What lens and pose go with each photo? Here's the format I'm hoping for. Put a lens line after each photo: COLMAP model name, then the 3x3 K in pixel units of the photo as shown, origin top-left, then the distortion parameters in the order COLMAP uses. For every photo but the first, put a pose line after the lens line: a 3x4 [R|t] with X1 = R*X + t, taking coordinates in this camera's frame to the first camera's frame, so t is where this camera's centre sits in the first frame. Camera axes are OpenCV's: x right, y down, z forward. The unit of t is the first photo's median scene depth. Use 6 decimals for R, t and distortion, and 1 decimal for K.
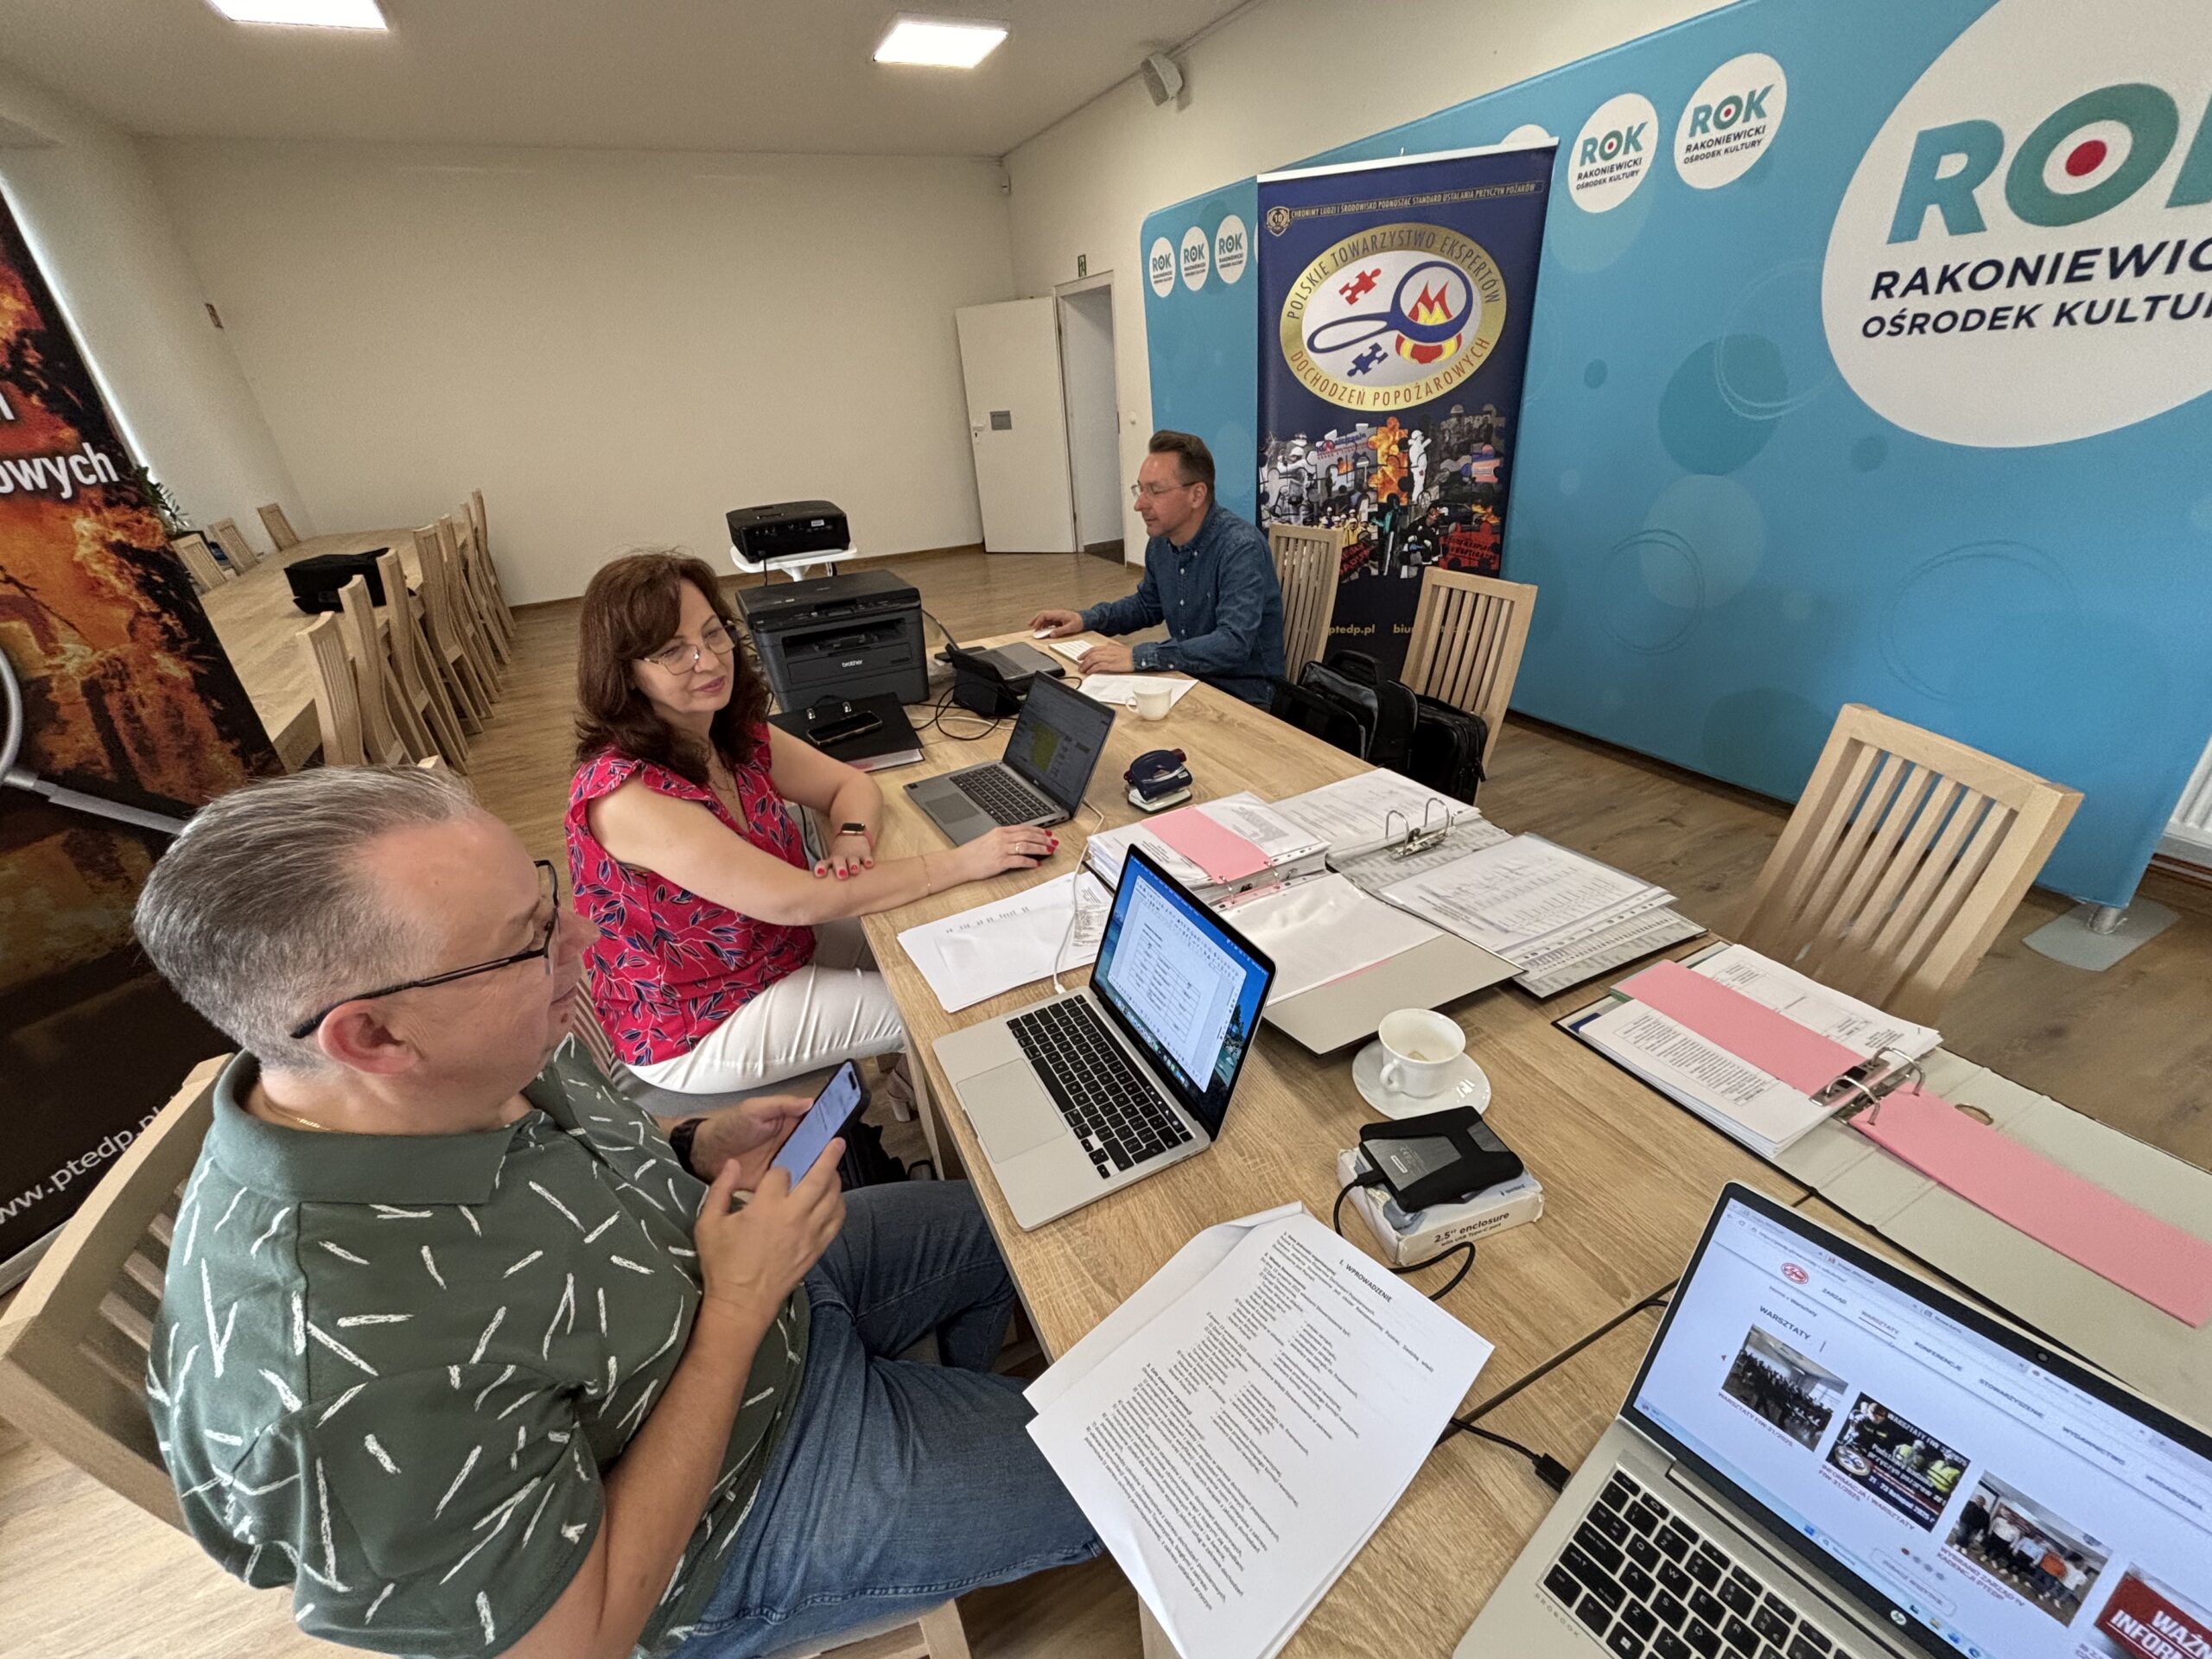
lens RADIAL K [[890.8, 0, 1110.7], [0, 890.8, 826.4], [0, 0, 1]] dist [0.000442, 0.000524]
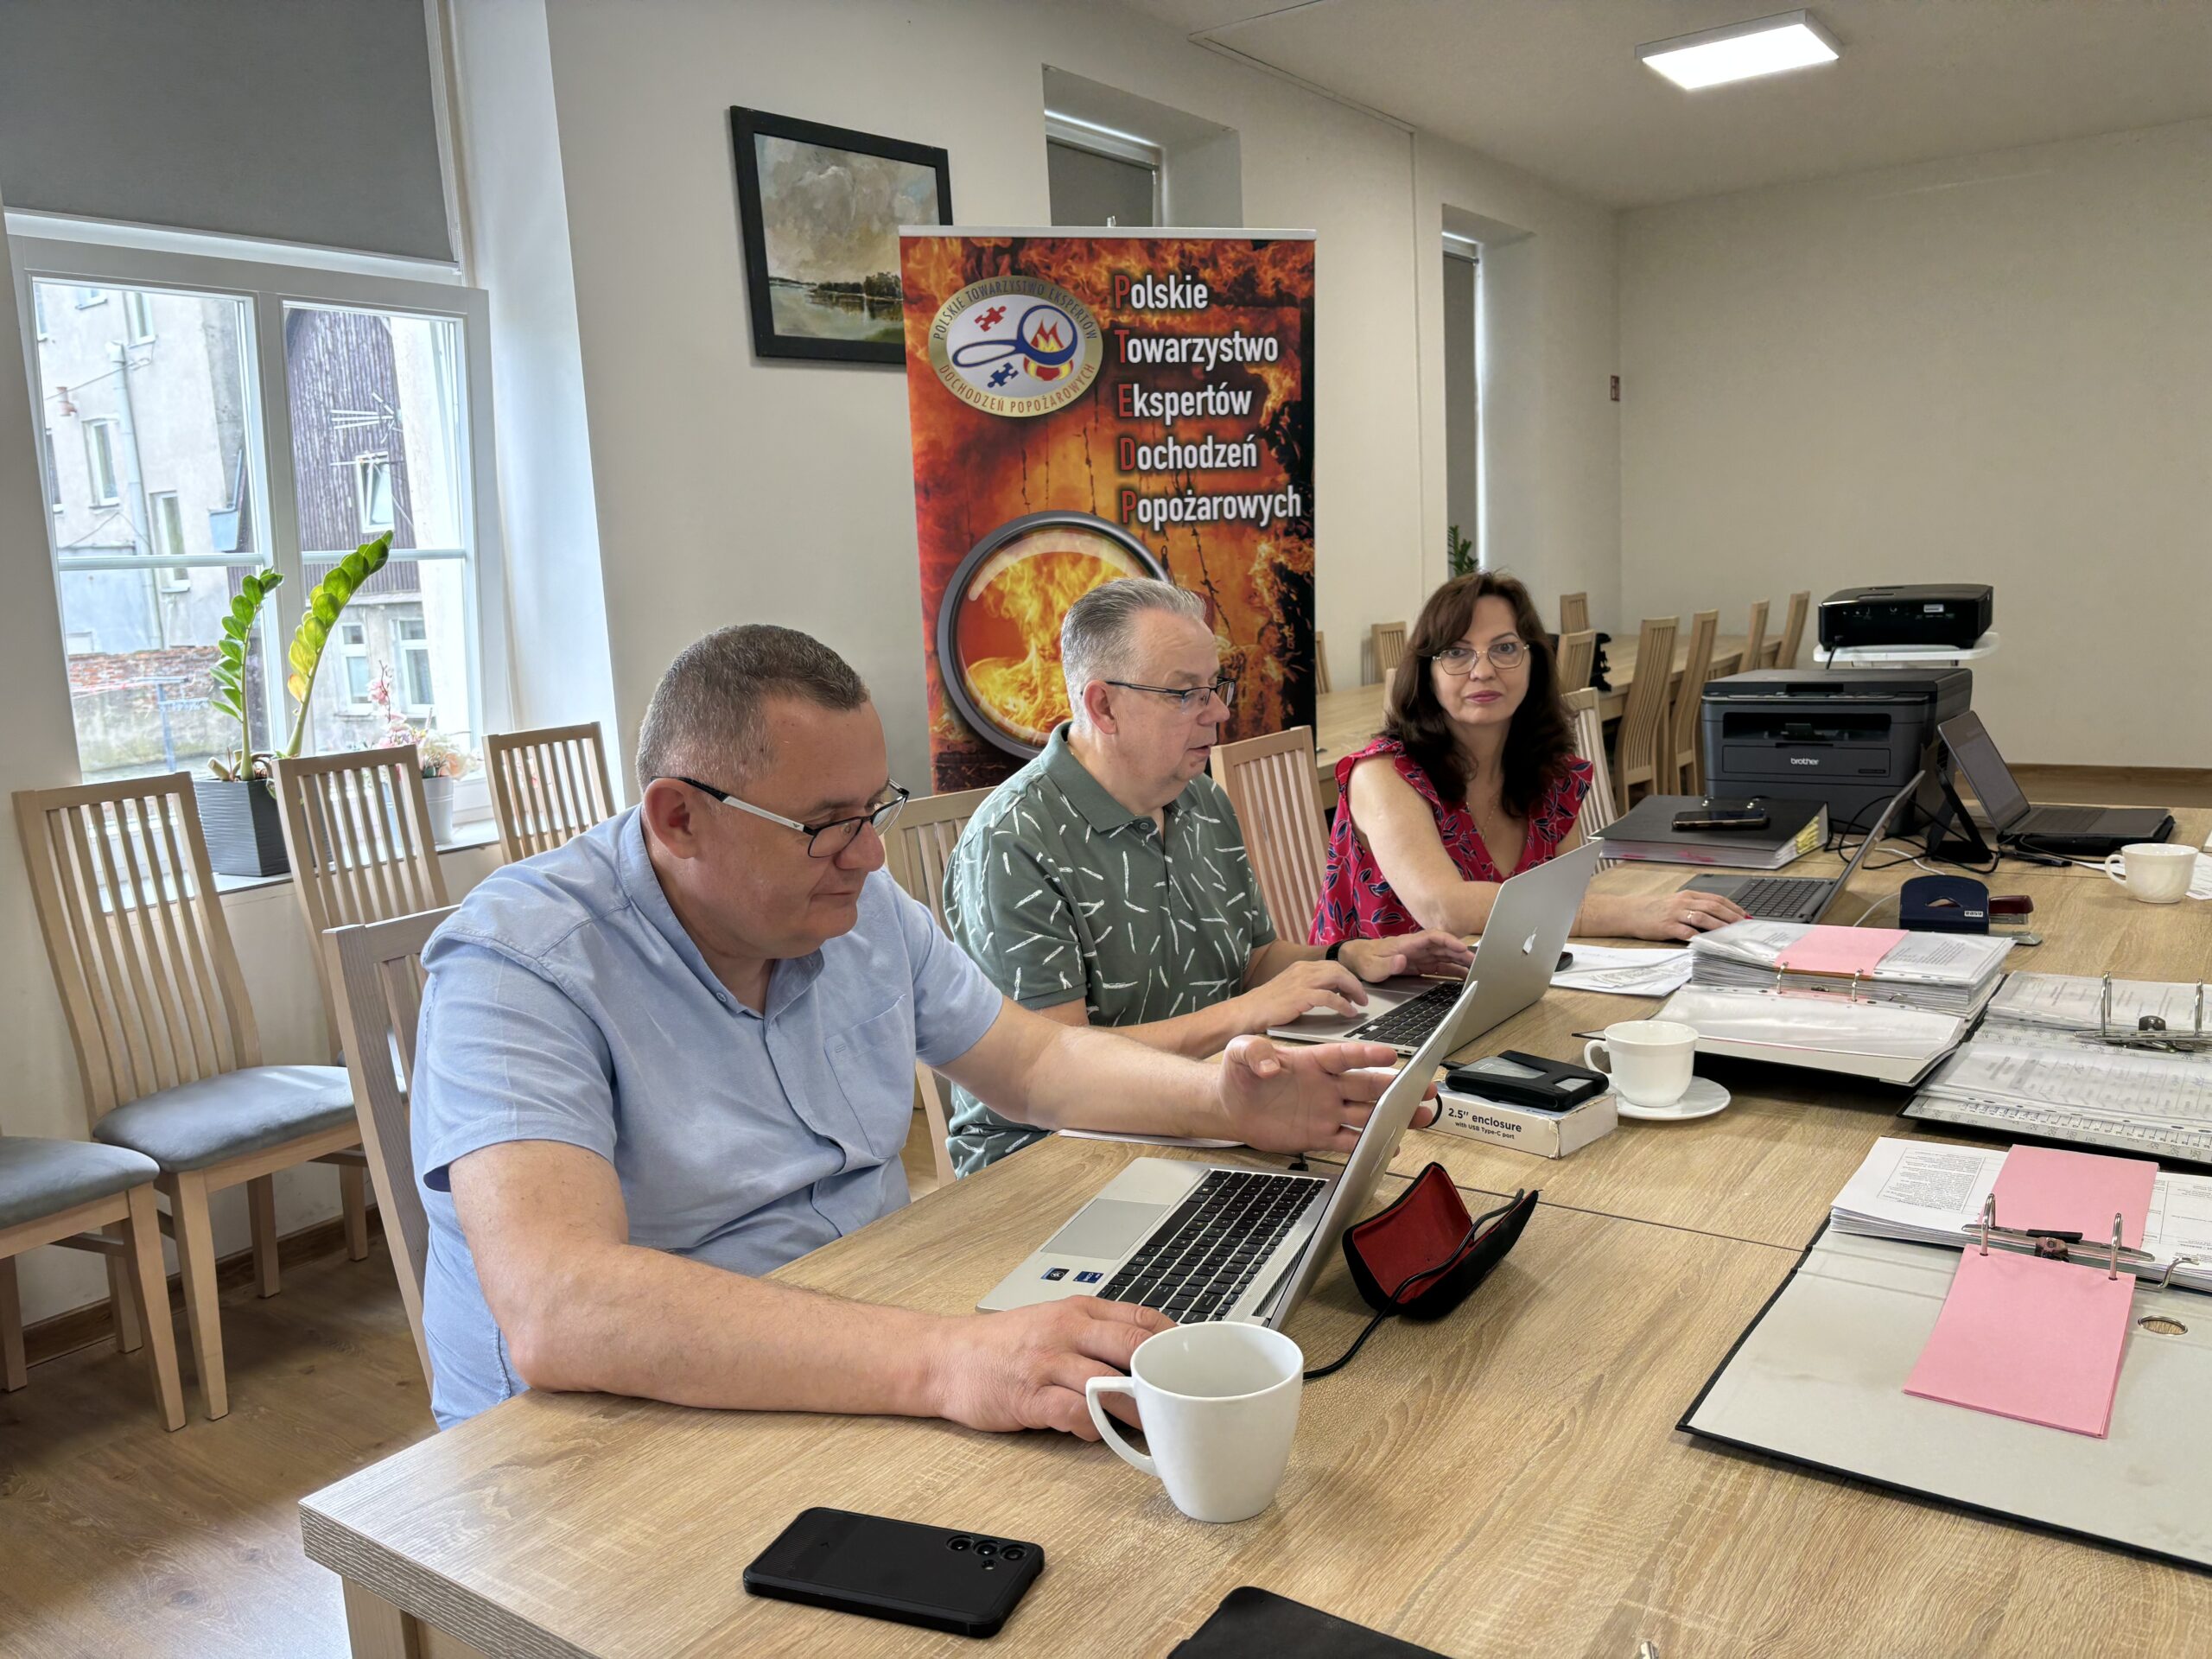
lens RADIAL K [[1696.2, 0, 1106.0], [0, 1696.2, 829.5], [0, 0, 1]] dist [-0.001755, -0.001667]
pose [[0.471691, 0.172935, -0.864639, 0.699678], [-0.384019, 0.922990, -0.024891, 0.135282], [0.793749, 0.343779, 0.501776, -0.171080]]
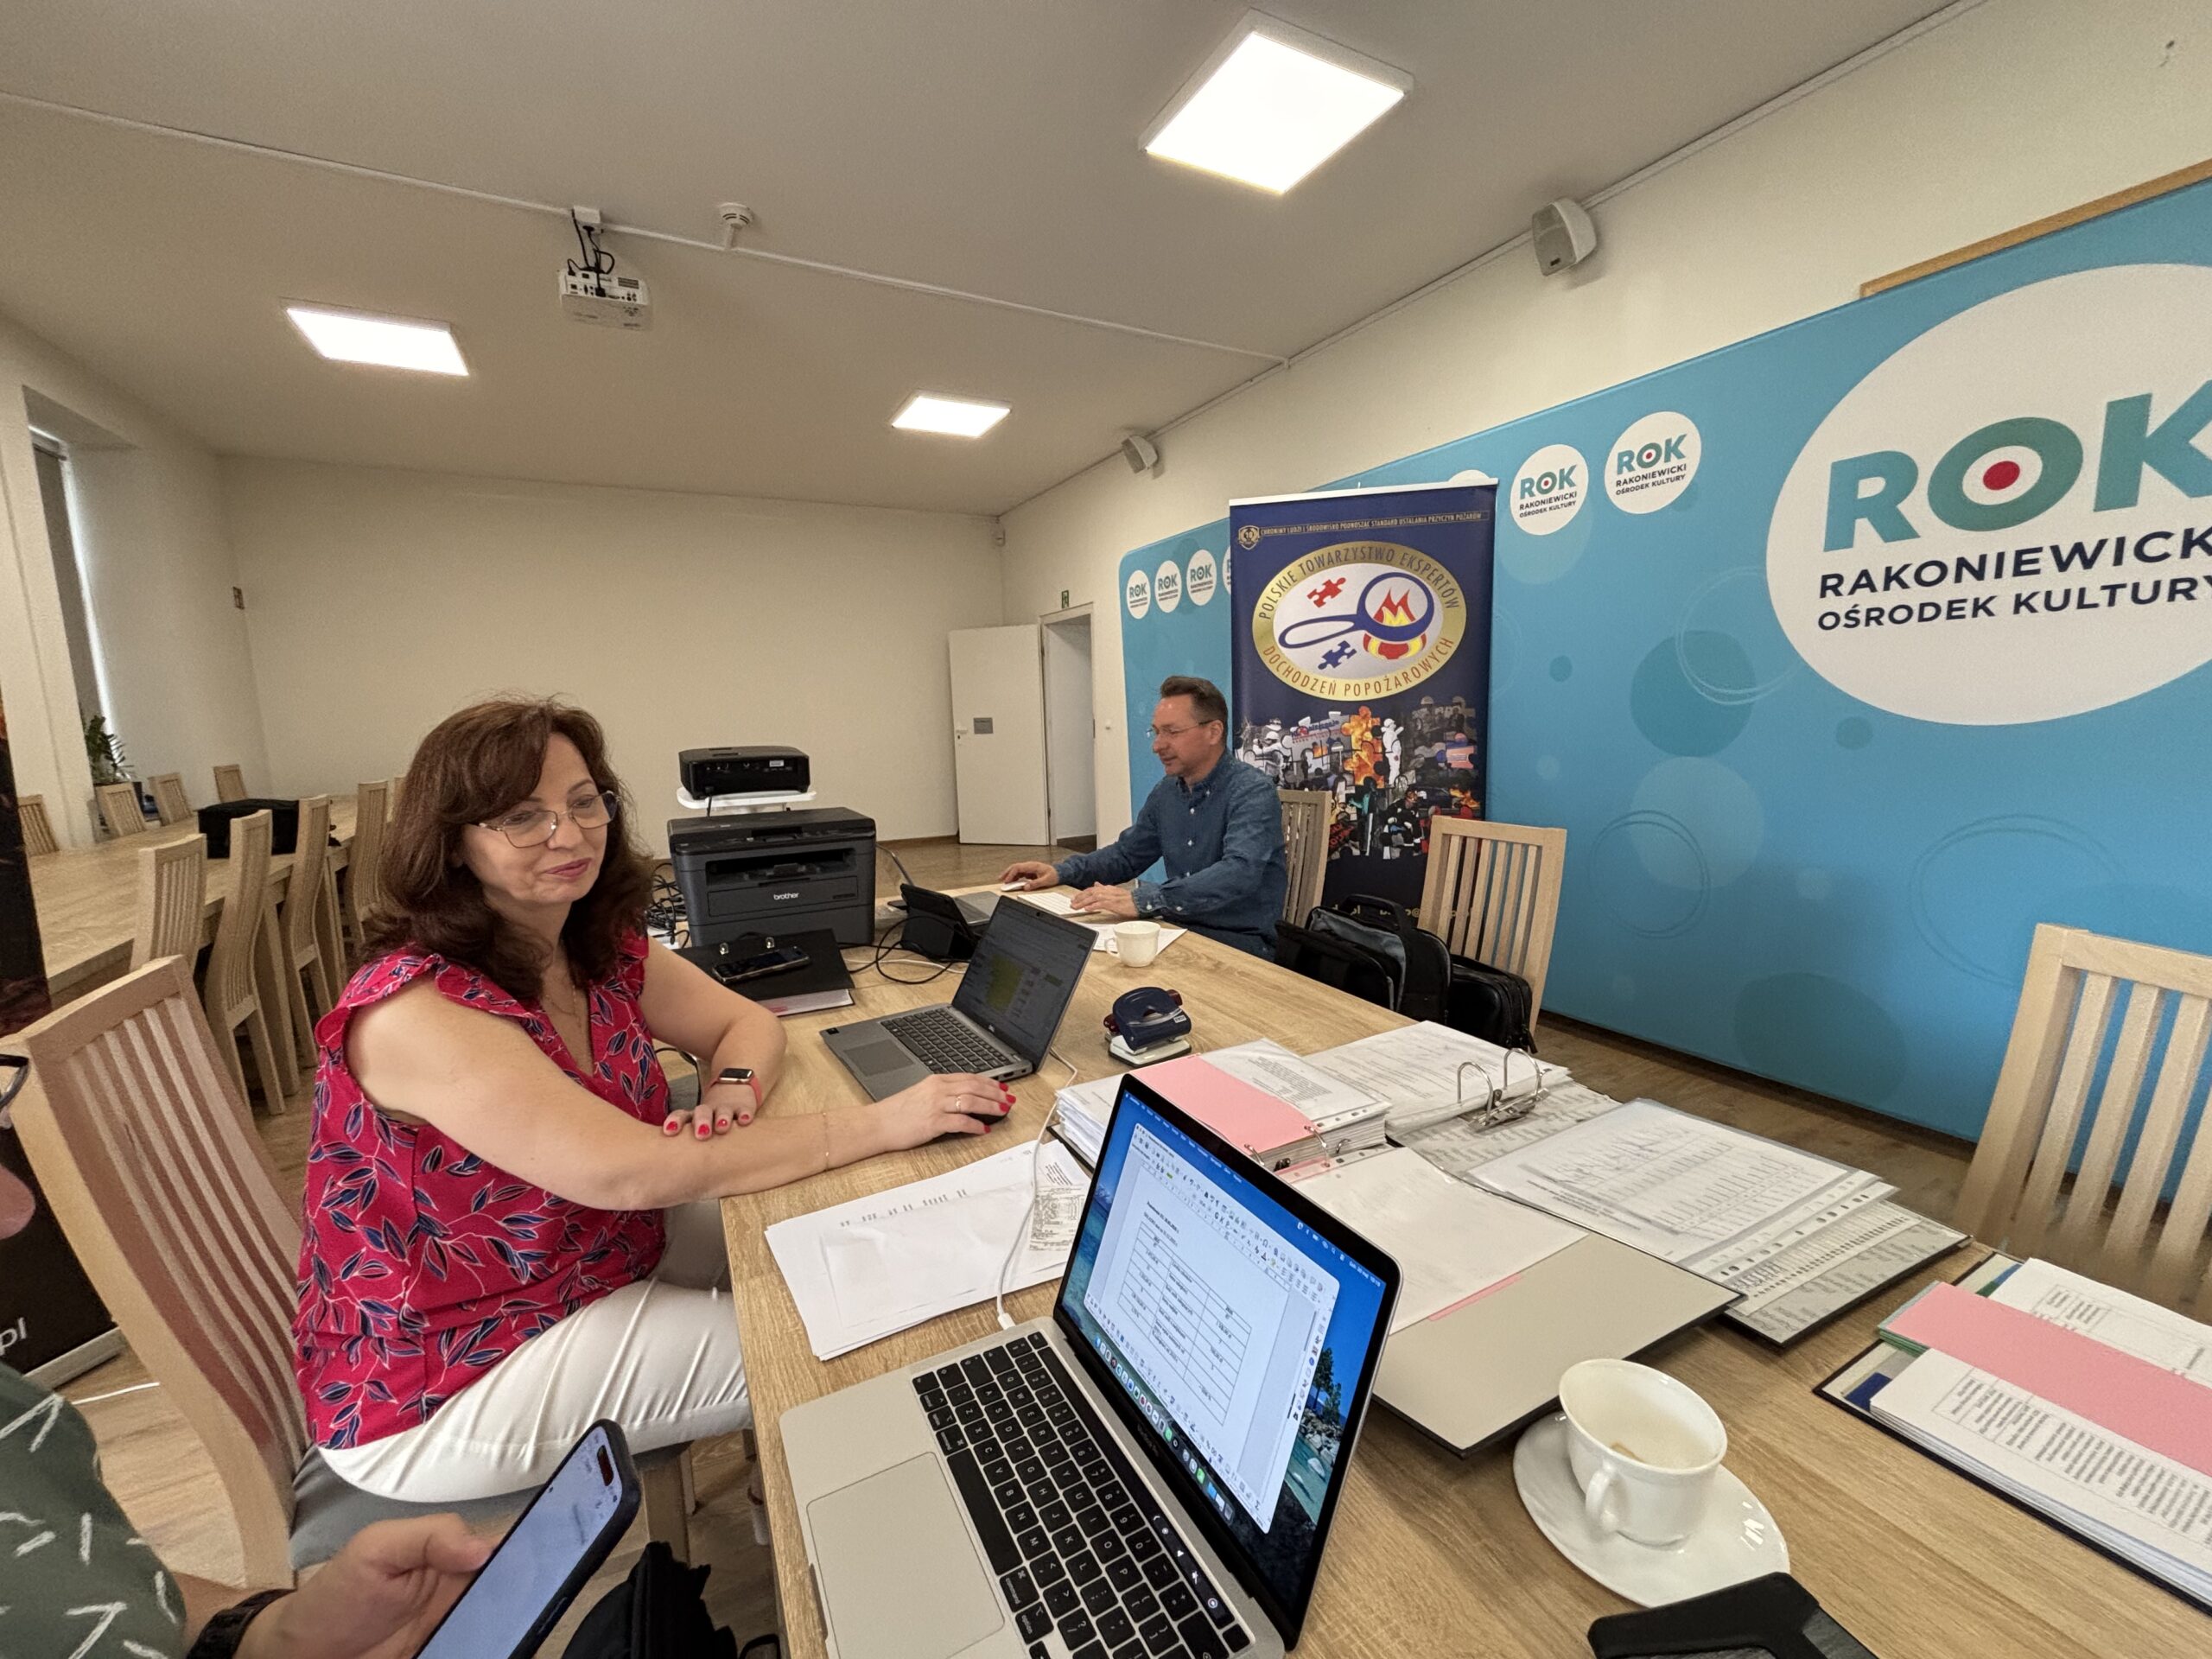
lens RADIAL K [[890.8, 0, 1110.7], [0, 890.8, 826.4], [0, 0, 1]] dist [0.000442, 0.000524]
pose [[0.998879, 0.033379, 0.033560, -0.009075], [-0.020220, 0.941977, -0.335068, 0.035420], [-0.042797, 0.334013, 0.941596, 0.160583]]
